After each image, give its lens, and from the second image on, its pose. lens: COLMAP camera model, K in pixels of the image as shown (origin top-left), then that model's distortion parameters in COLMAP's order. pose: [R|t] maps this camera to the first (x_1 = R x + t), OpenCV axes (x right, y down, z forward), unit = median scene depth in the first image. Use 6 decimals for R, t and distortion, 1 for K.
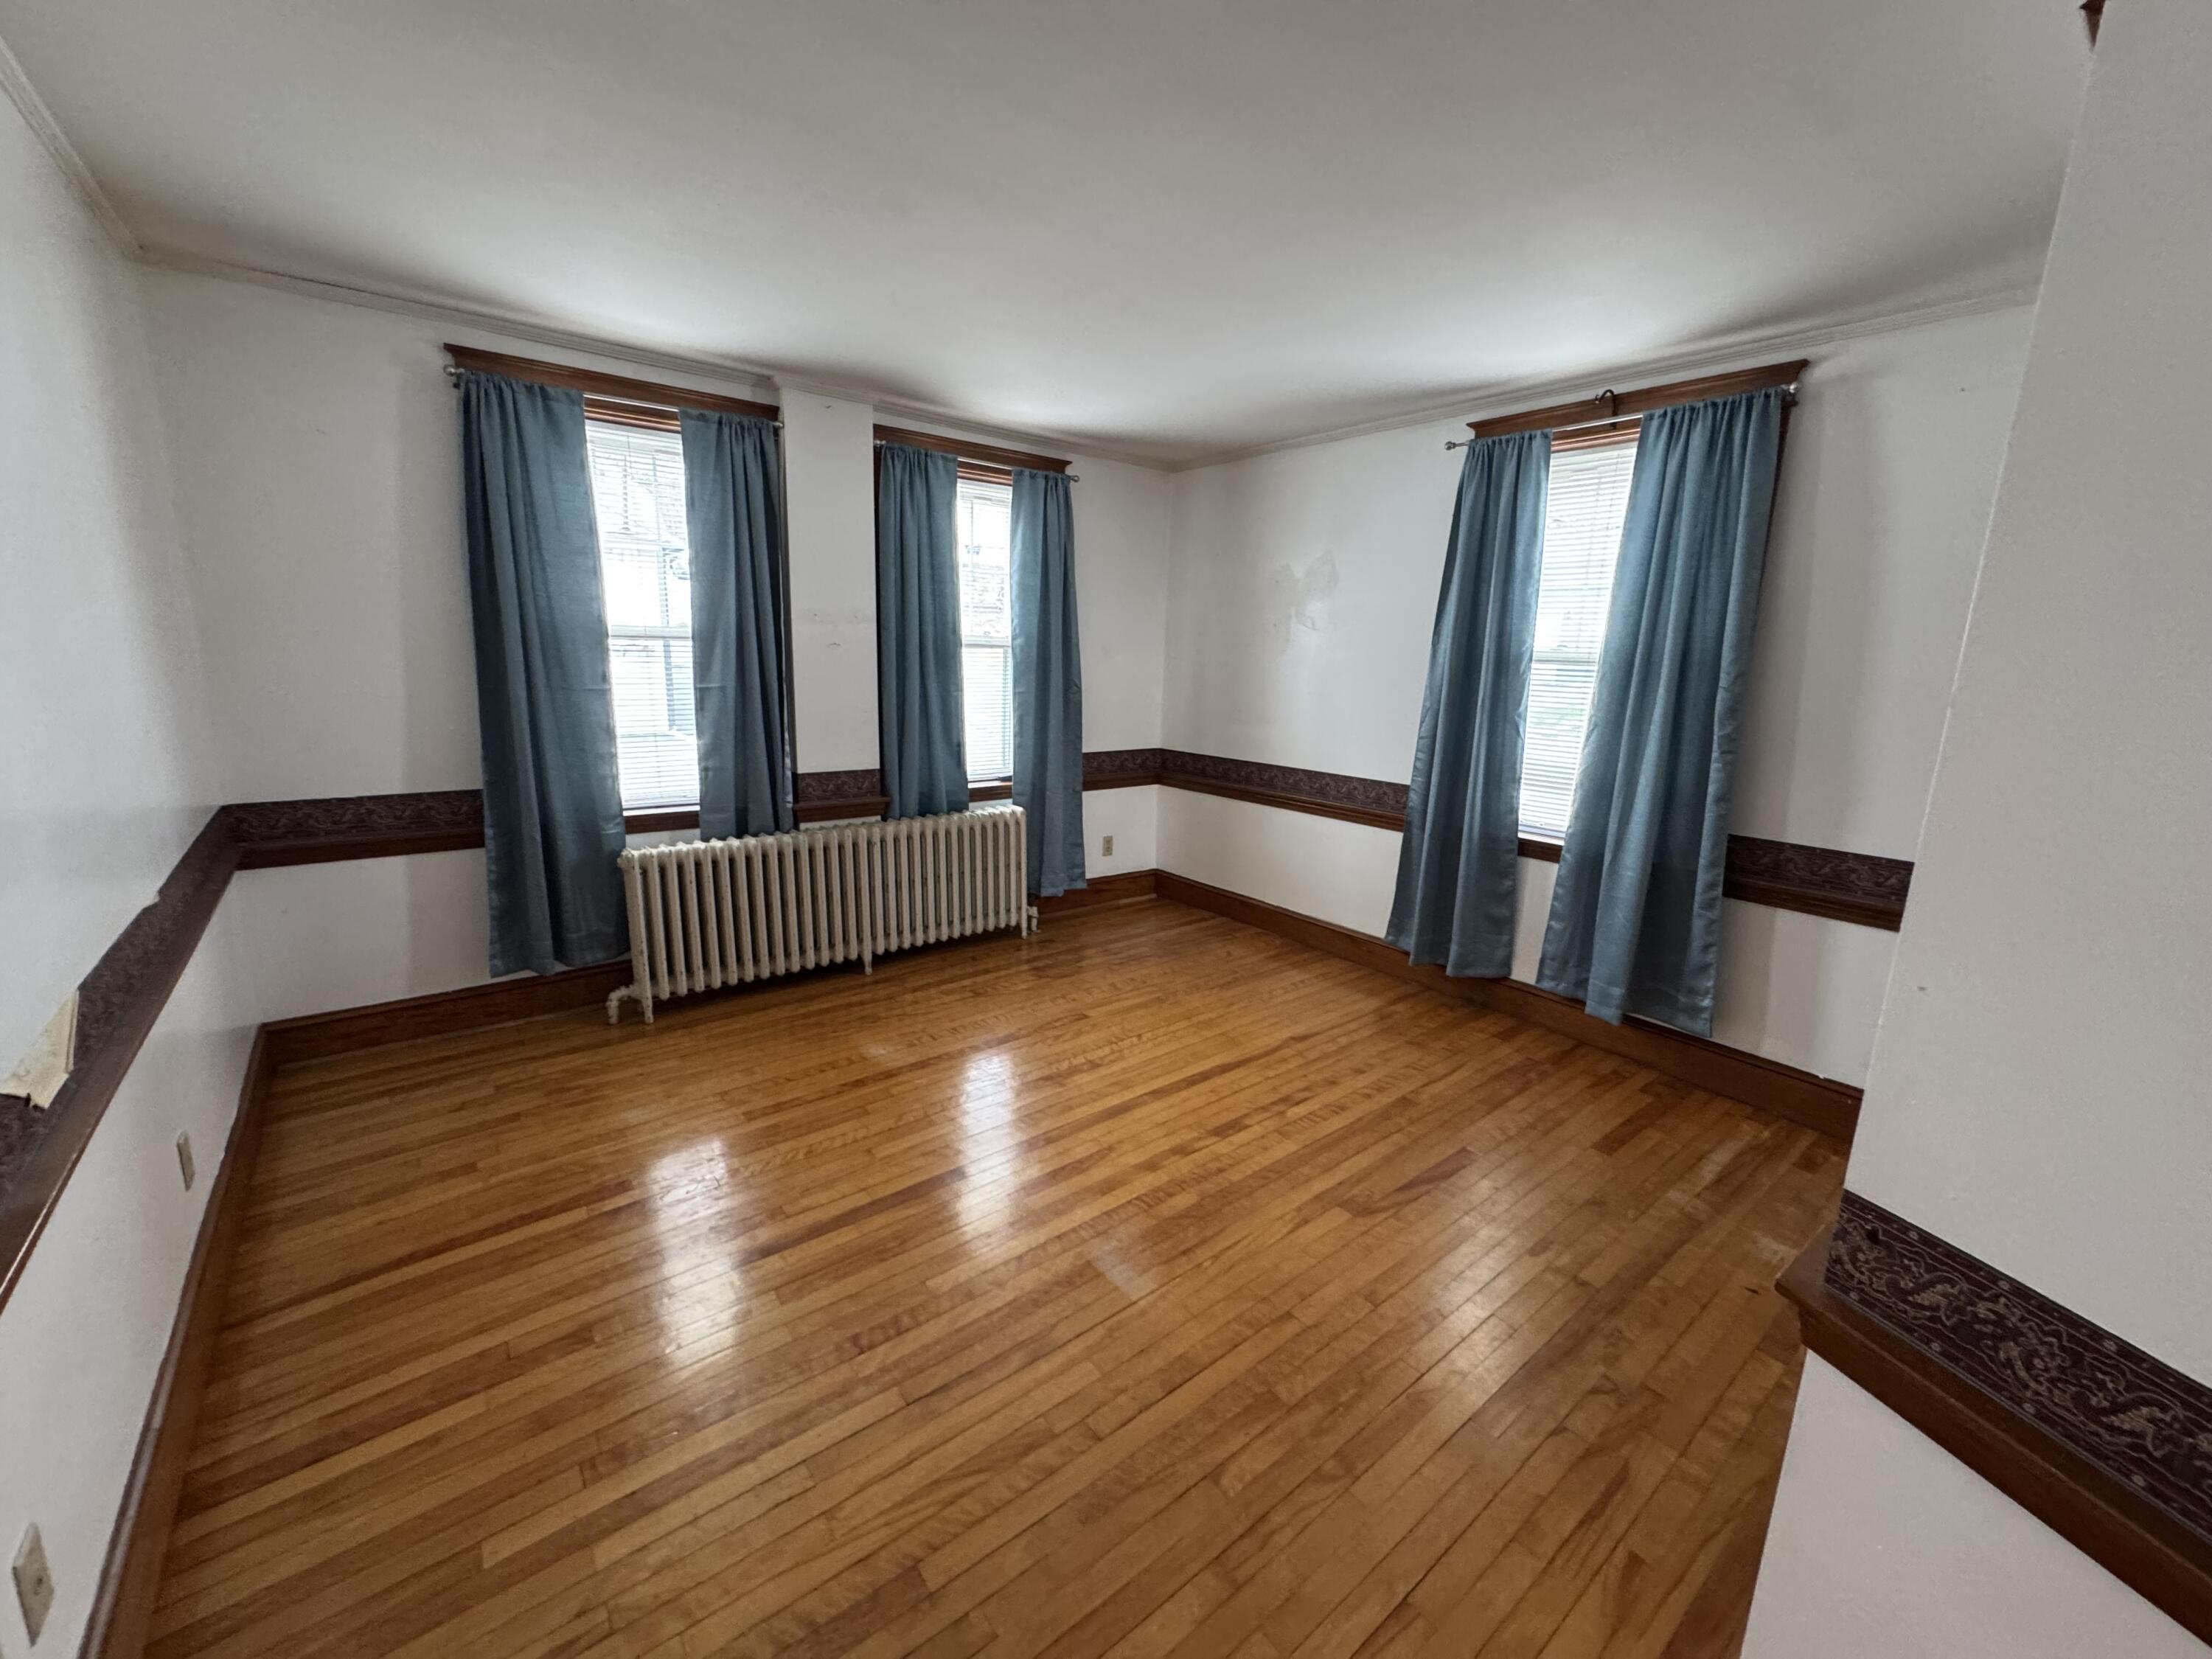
lens RADIAL K [[882.9, 0, 1107.6], [0, 882.9, 827.4], [0, 0, 1]] dist [-0.000308, -0.000330]
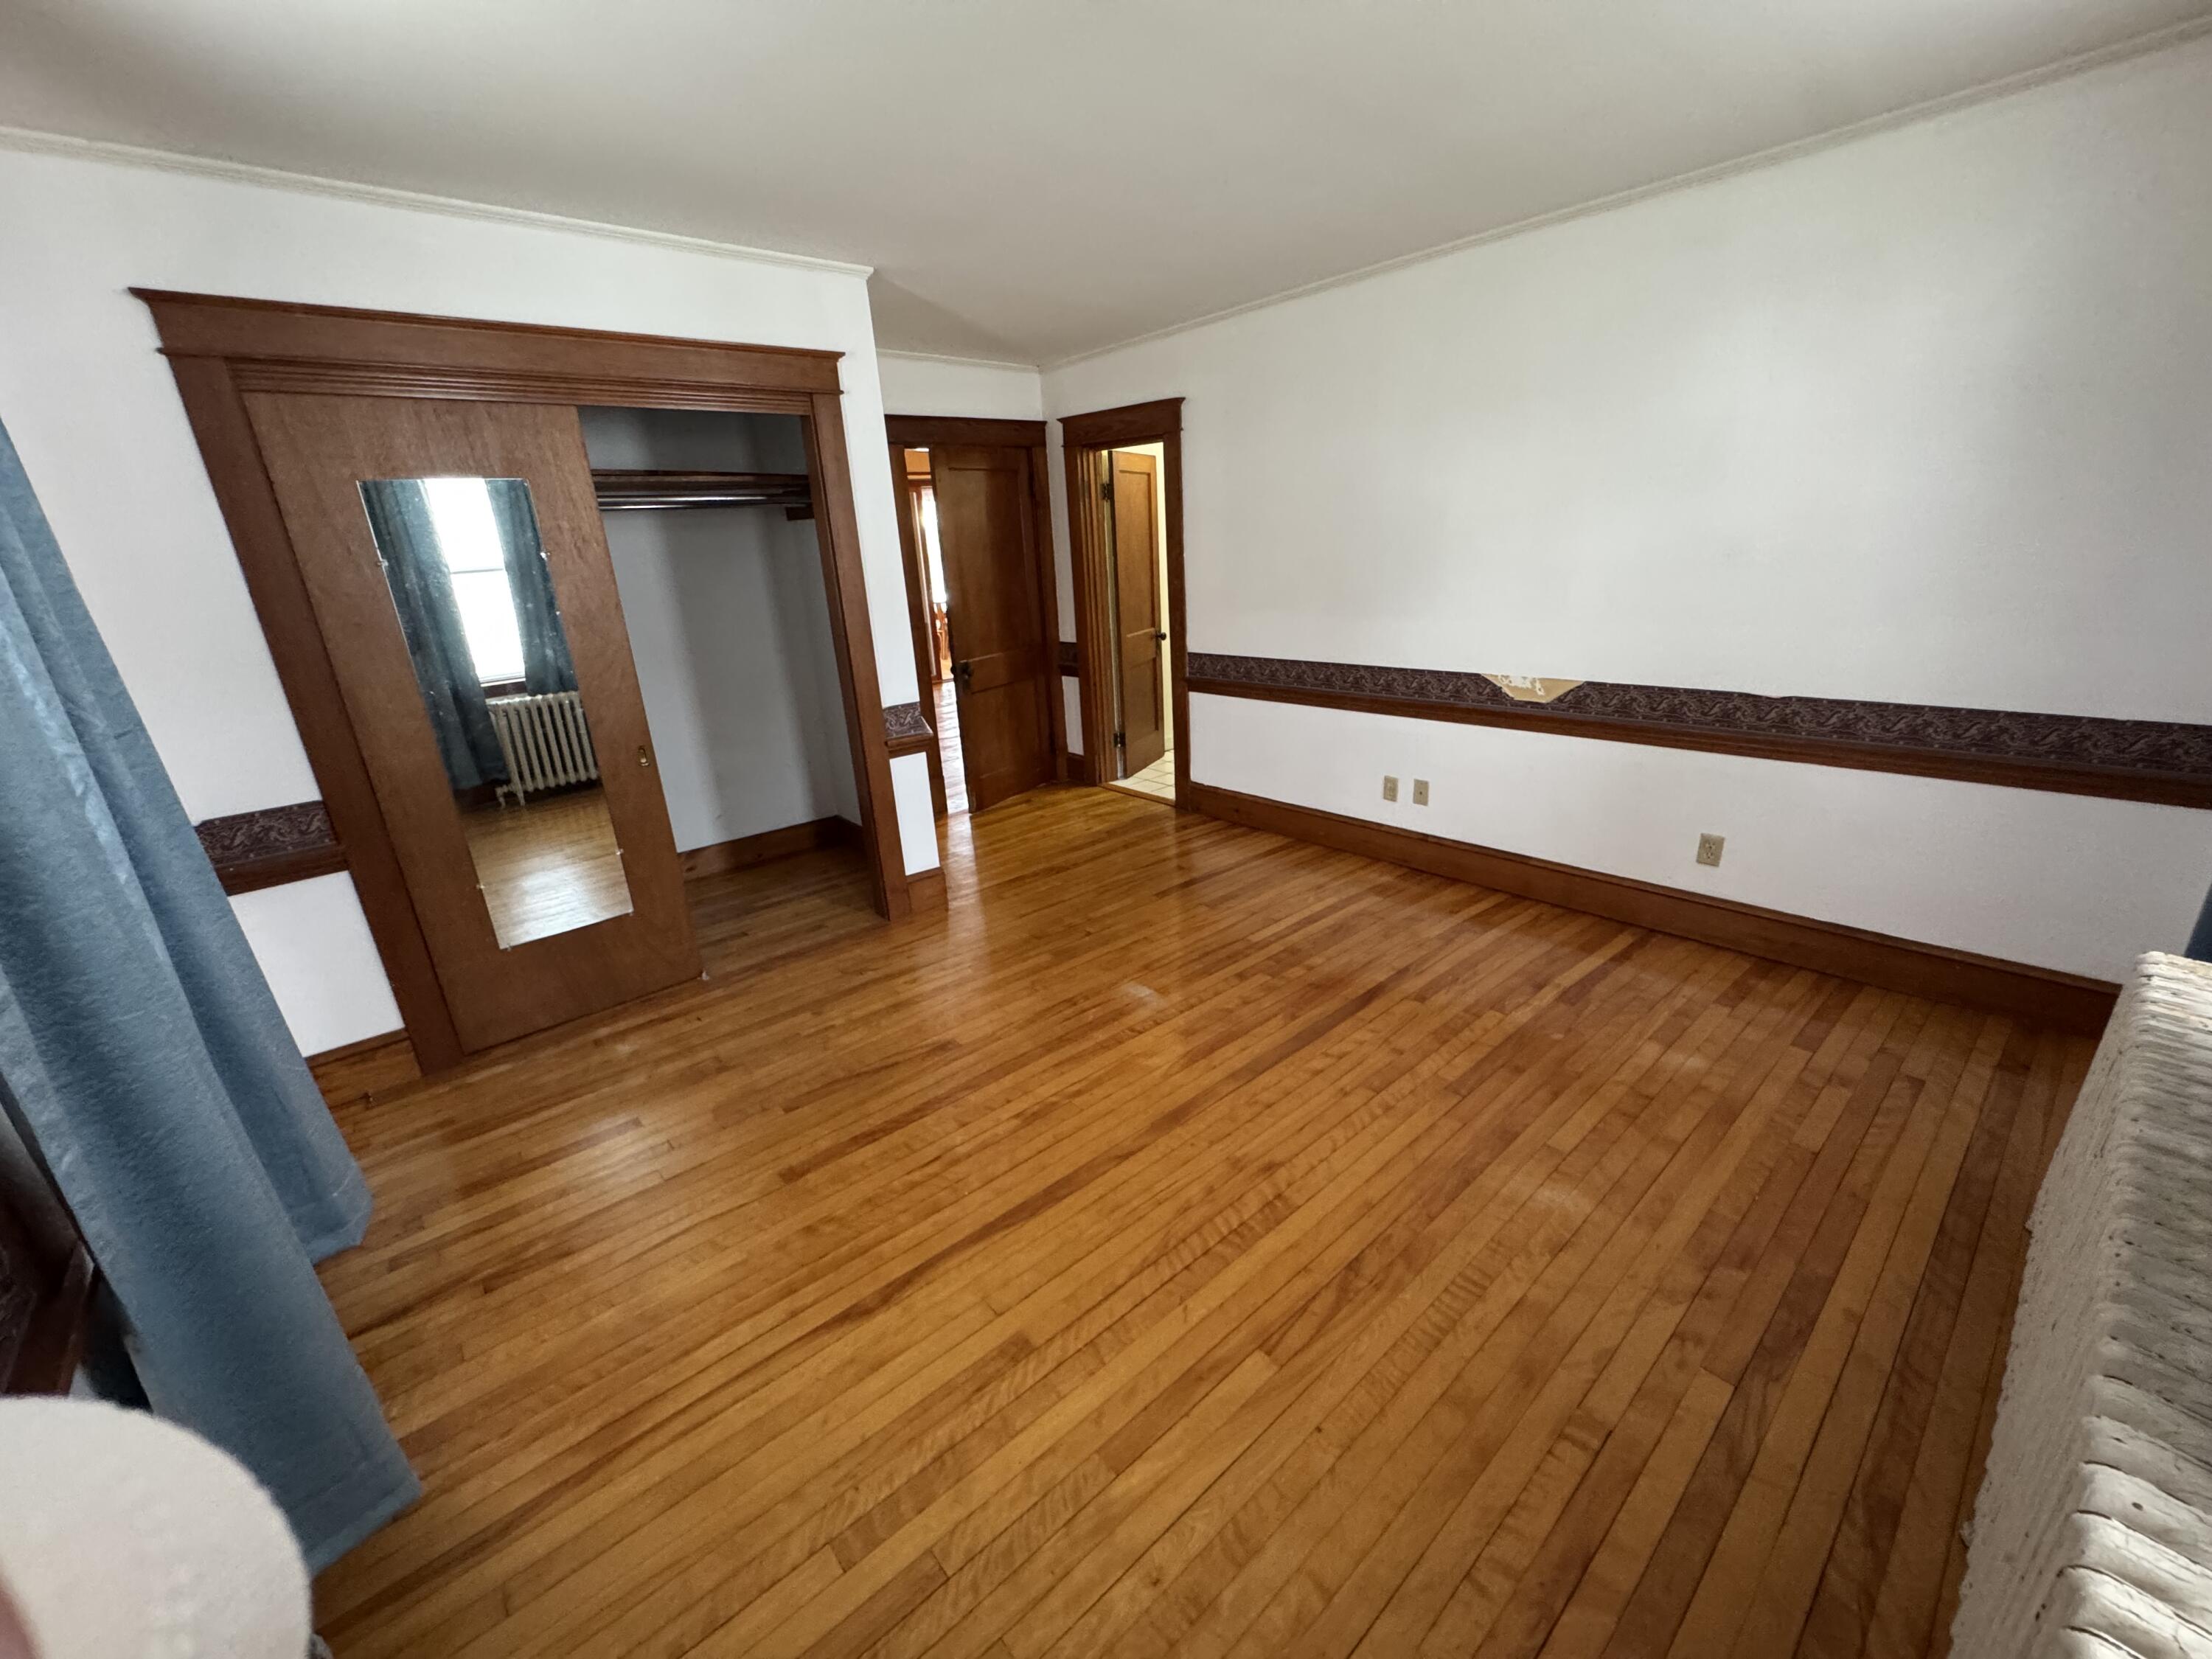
lens RADIAL K [[882.9, 0, 1107.6], [0, 882.9, 827.4], [0, 0, 1]] dist [-0.000308, -0.000330]
pose [[-0.998528, 0.038736, -0.037960, 0.098327], [0.013785, 0.858194, 0.513141, -0.386996], [0.052454, 0.511862, -0.857465, 1.766444]]
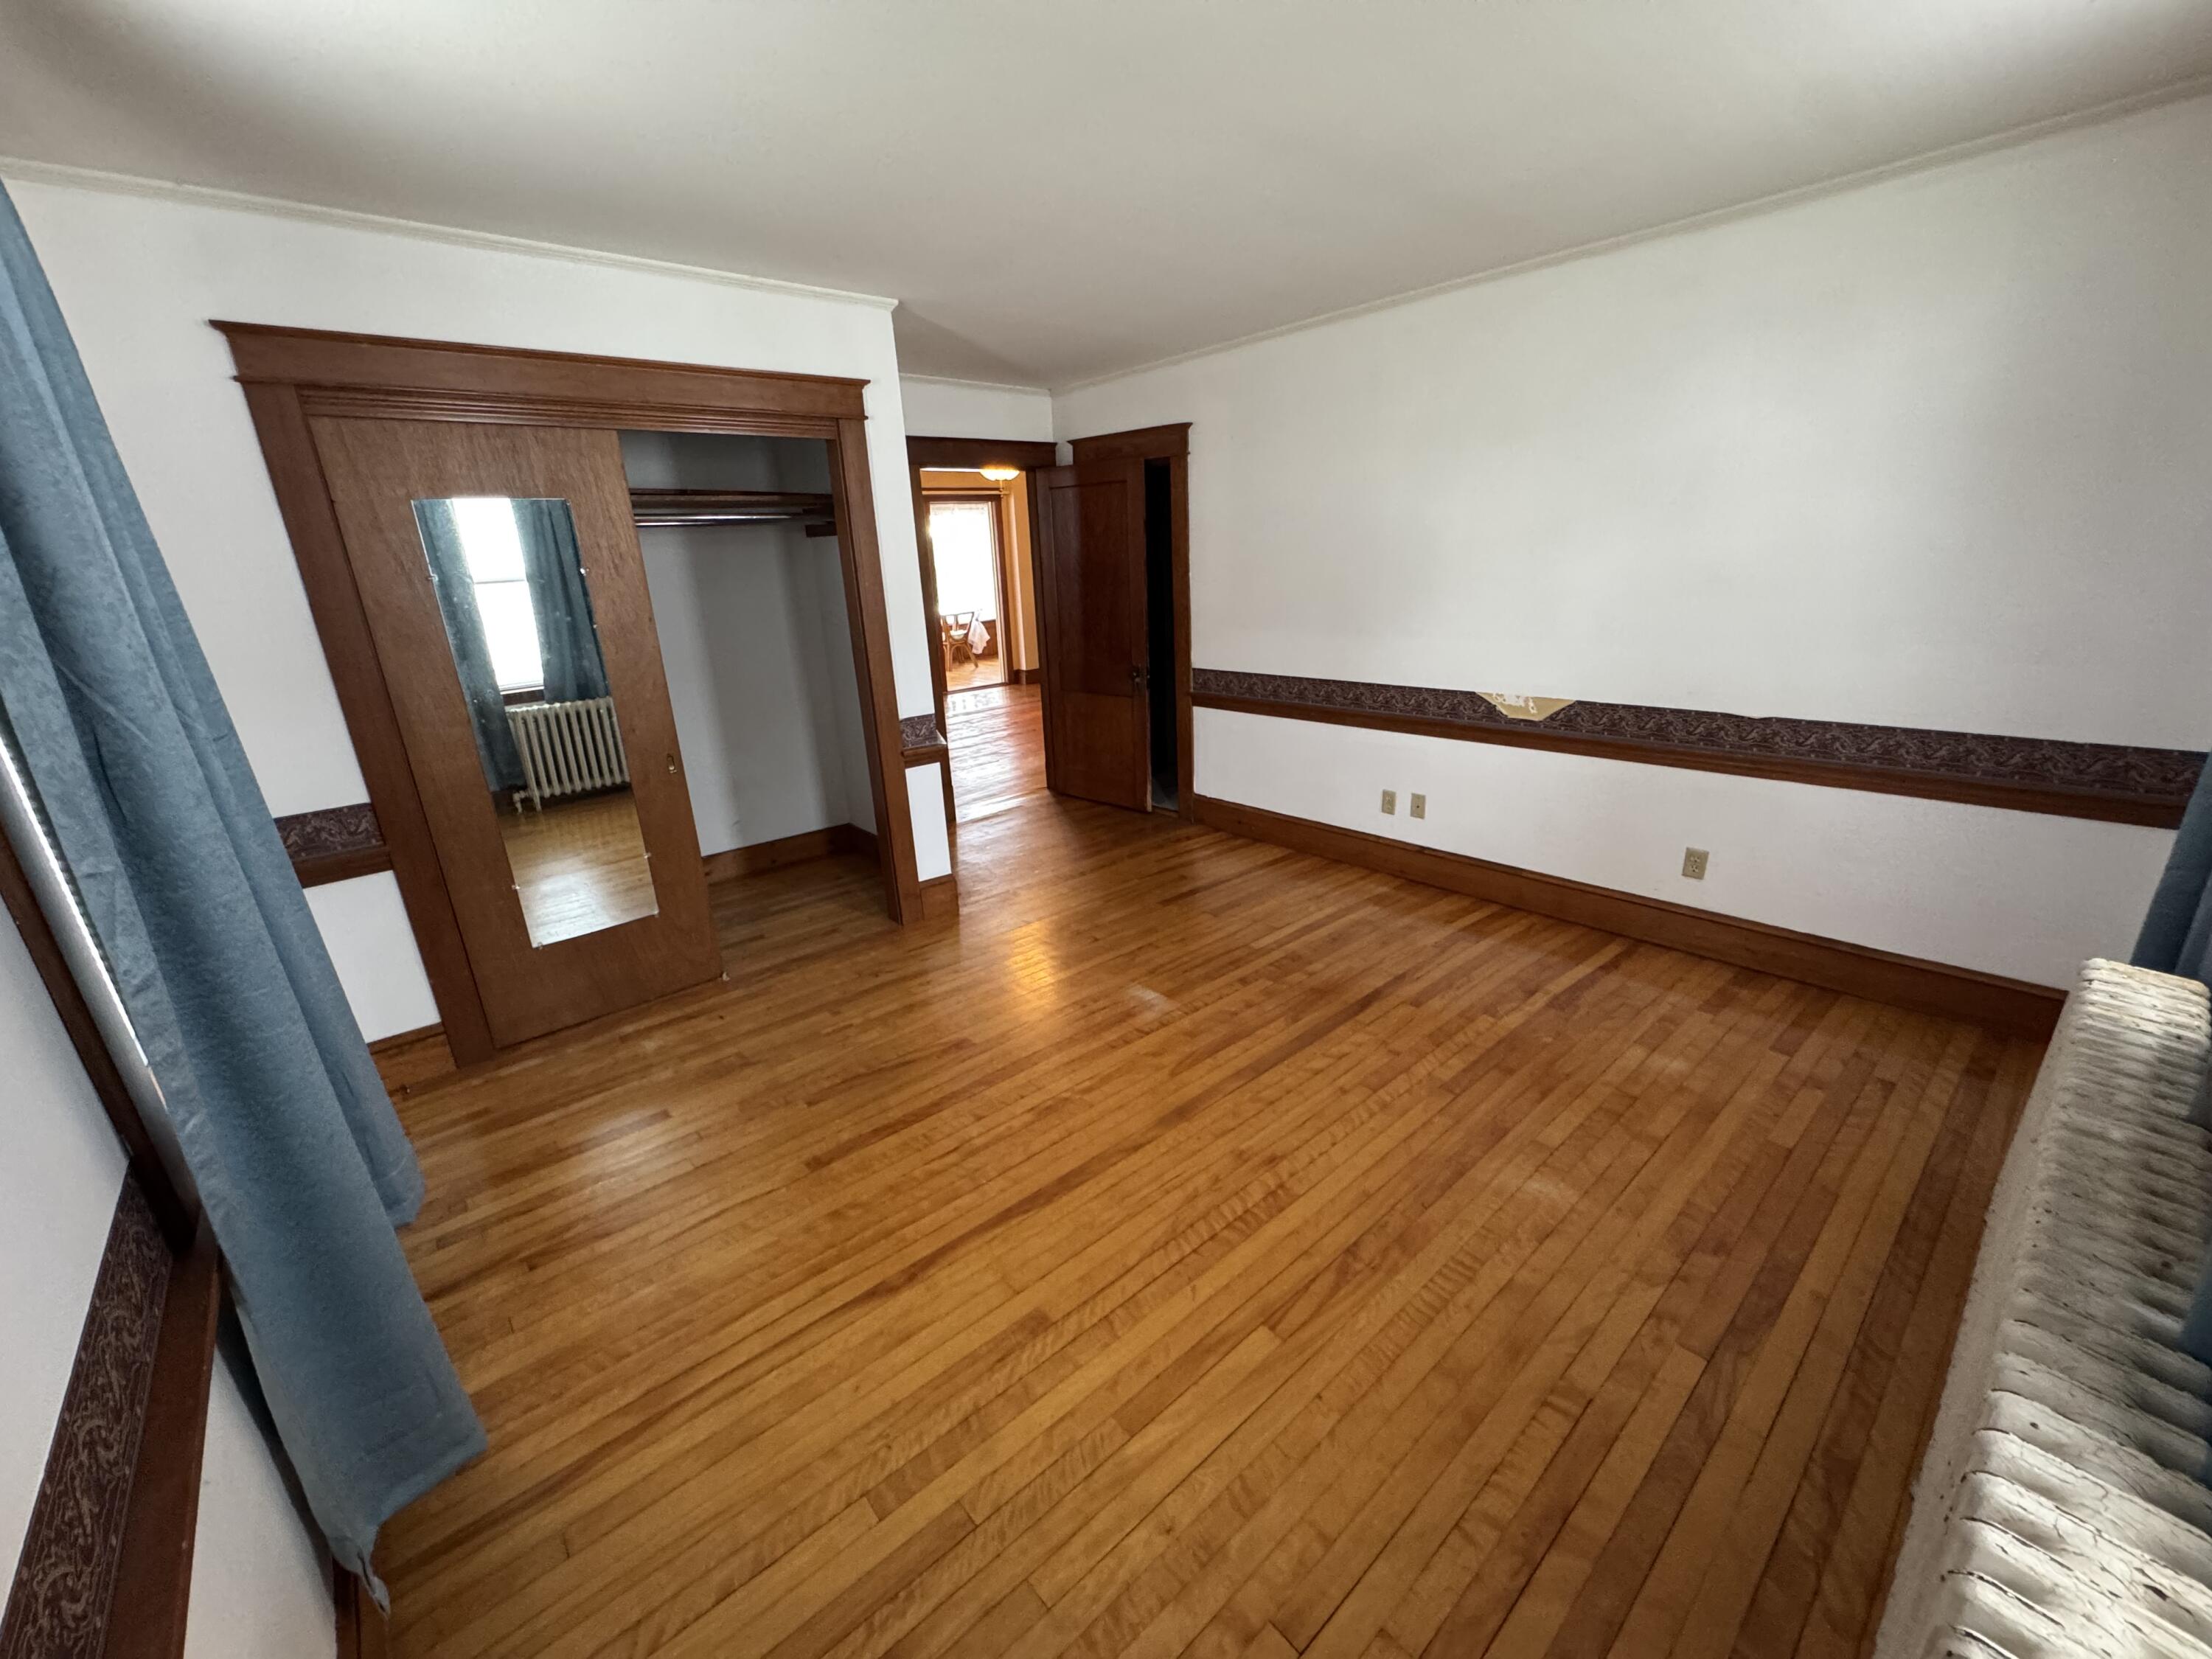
lens RADIAL K [[882.9, 0, 1107.6], [0, 882.9, 827.4], [0, 0, 1]] dist [-0.000308, -0.000330]
pose [[-0.998739, 0.028738, -0.041160, 0.116265], [0.004231, 0.865193, 0.501421, -0.407716], [0.050022, 0.500615, -0.864224, 1.808371]]
